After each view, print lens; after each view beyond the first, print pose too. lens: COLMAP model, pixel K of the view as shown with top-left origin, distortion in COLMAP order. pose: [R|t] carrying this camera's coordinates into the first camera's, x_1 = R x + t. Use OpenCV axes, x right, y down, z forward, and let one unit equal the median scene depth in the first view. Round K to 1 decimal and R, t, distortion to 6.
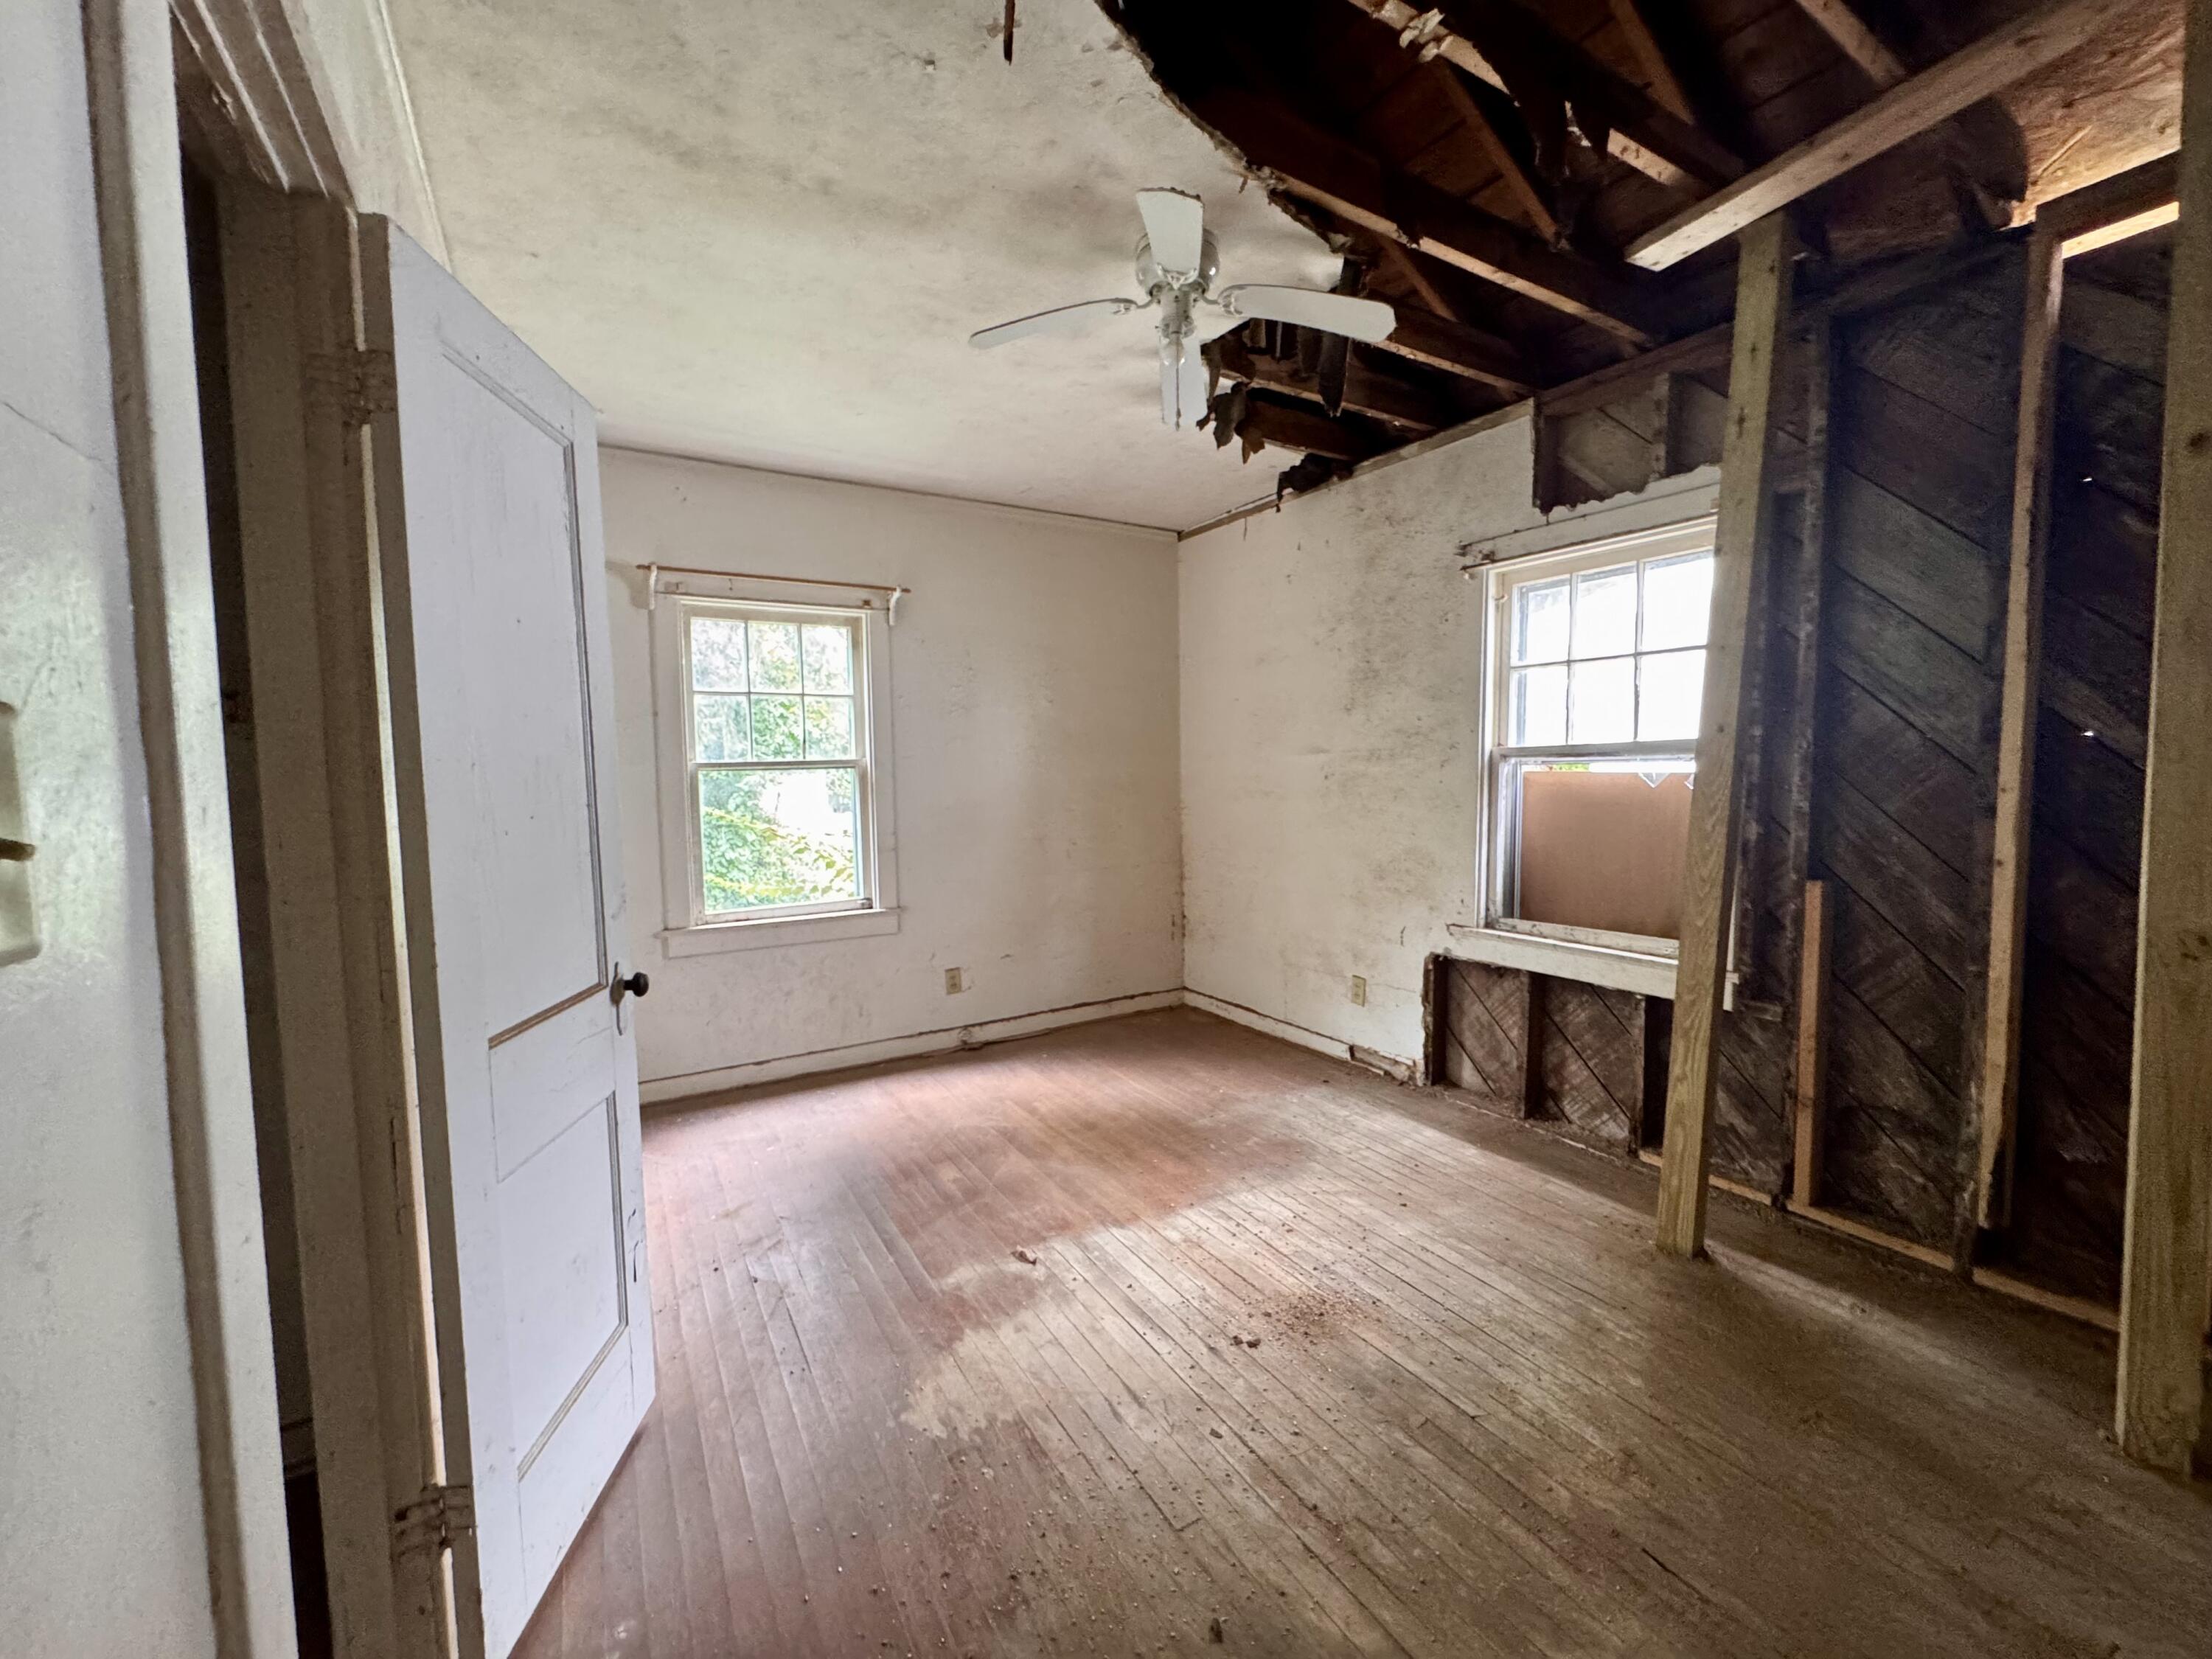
lens RADIAL K [[887.0, 0, 1106.8], [0, 887.0, 829.0], [0, 0, 1]] dist [-0.003015, 0.000976]
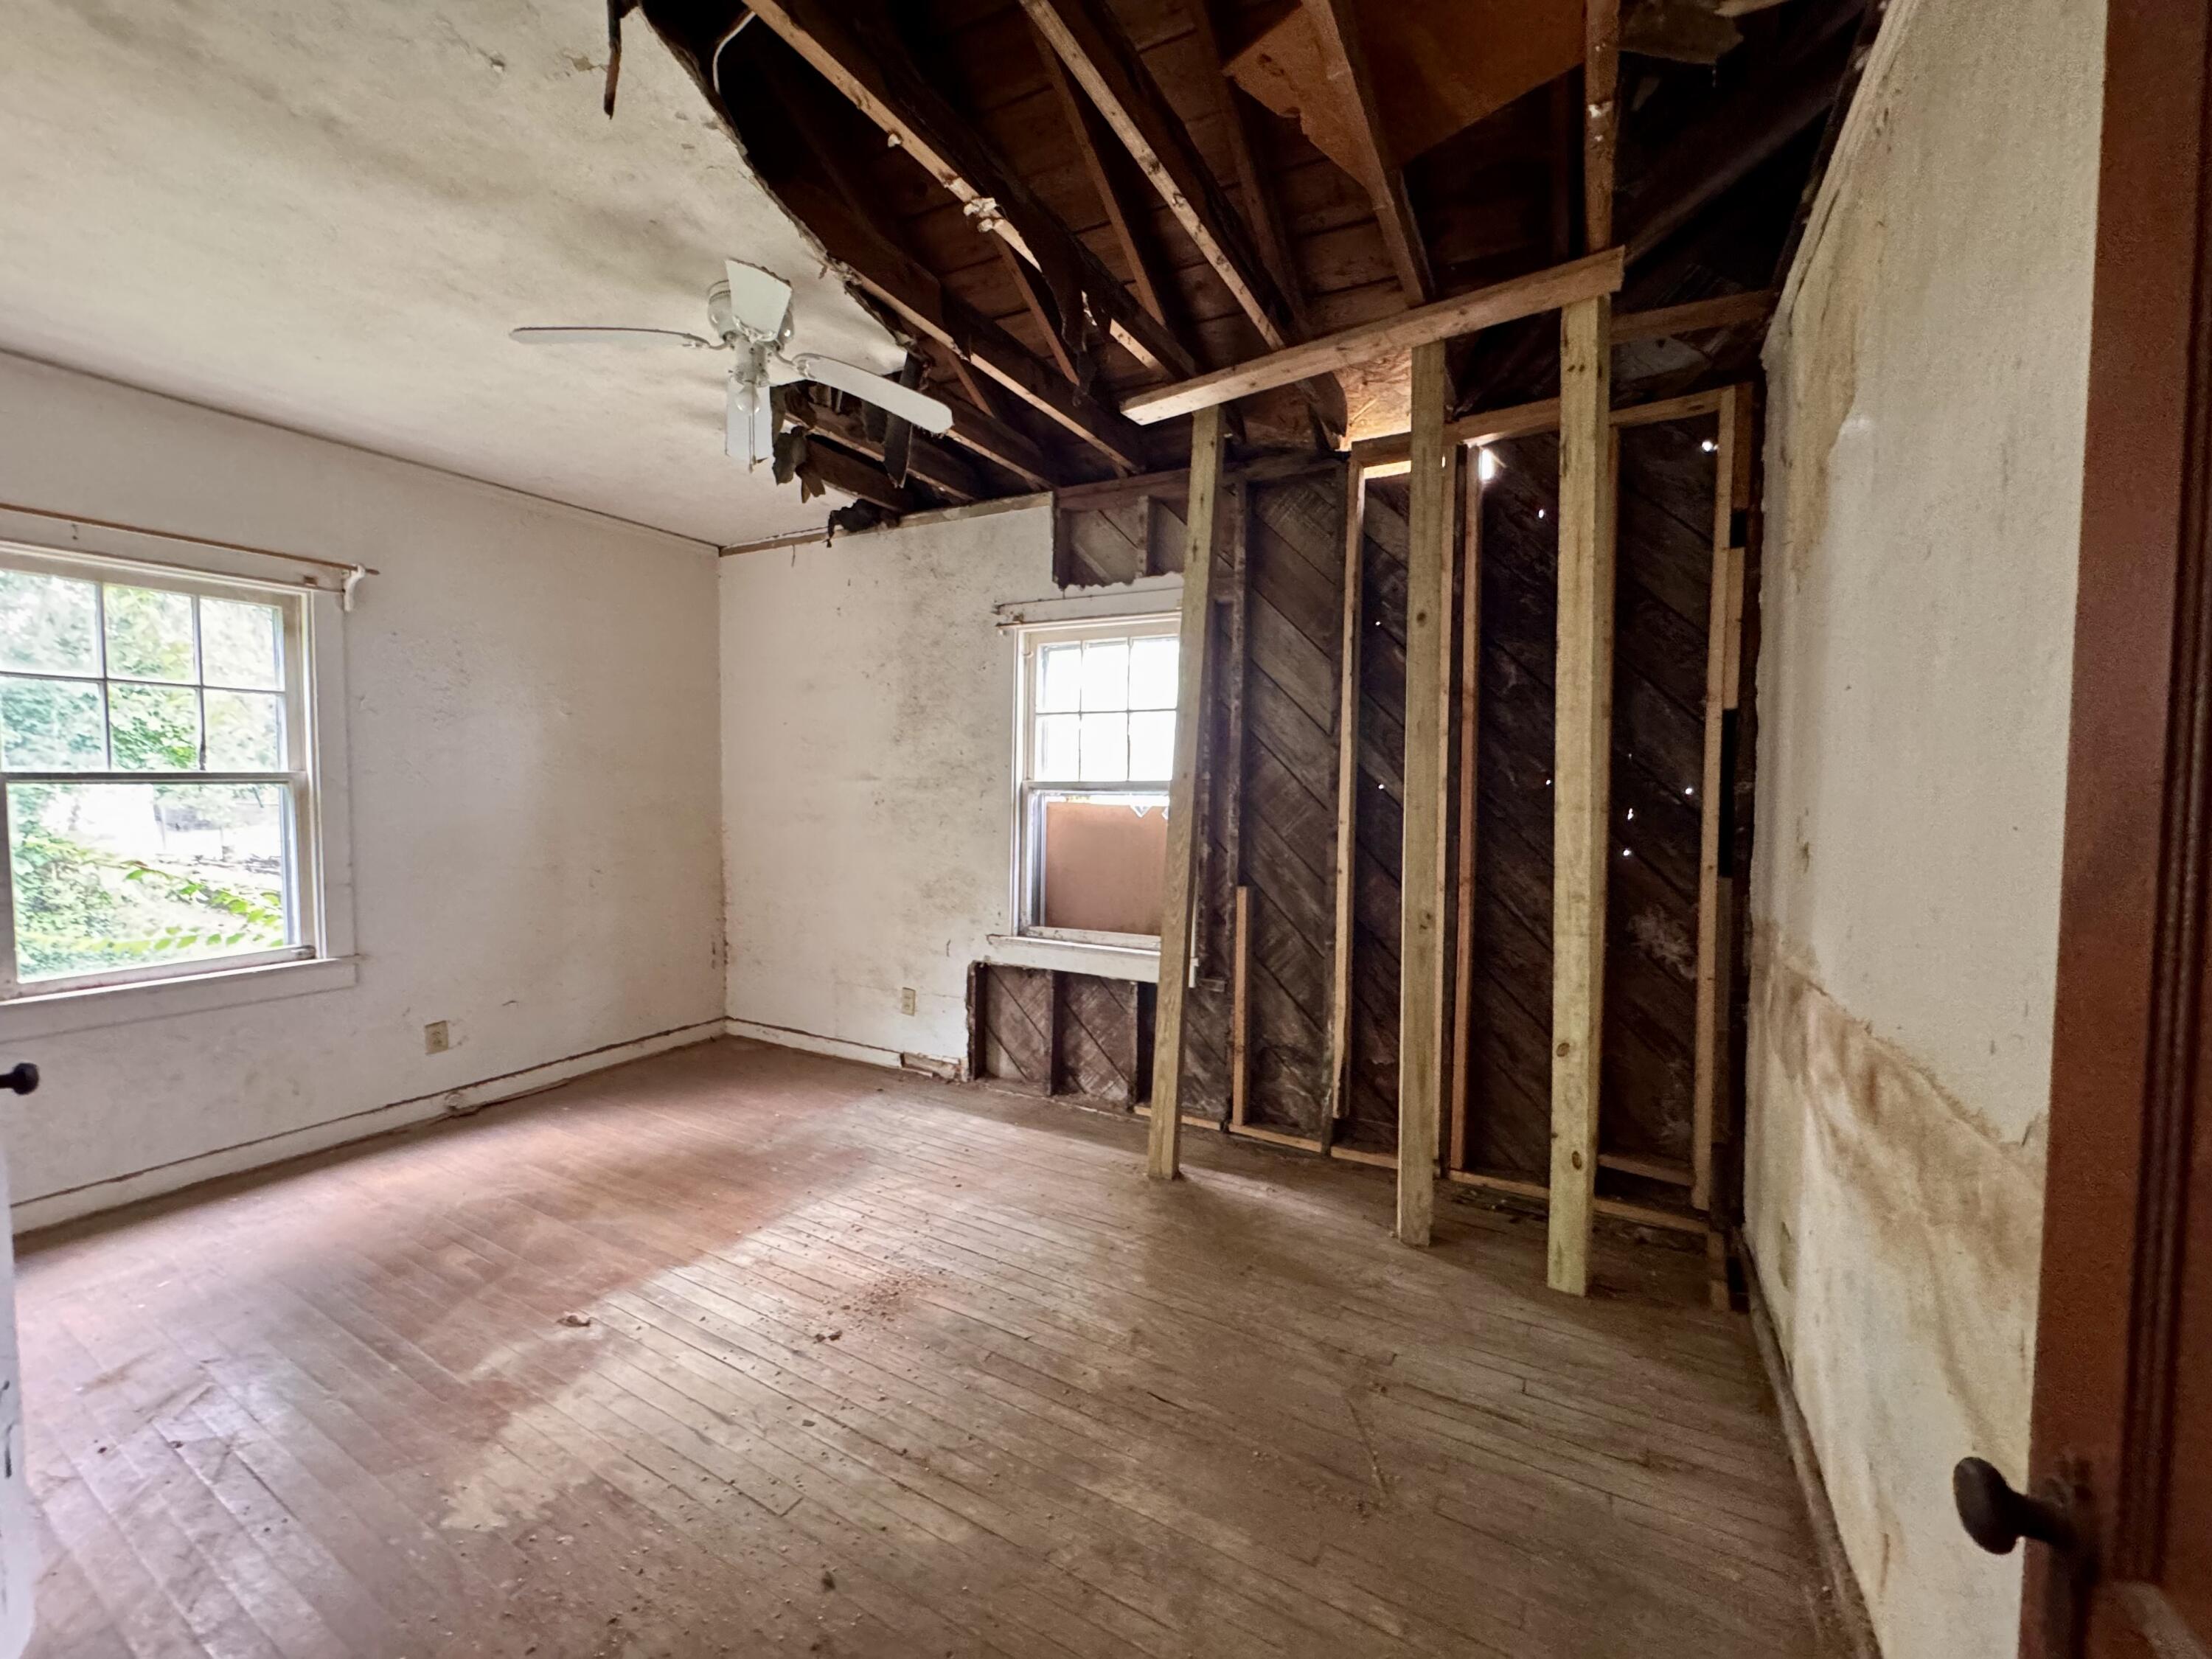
lens RADIAL K [[887.0, 0, 1106.5], [0, 887.0, 830.7], [0, 0, 1]] dist [-0.003015, 0.000976]
pose [[0.866349, -0.002614, 0.499433, -0.074865], [0.010967, 0.999845, -0.013791, -0.012314], [-0.499319, 0.017425, 0.866243, -0.093555]]
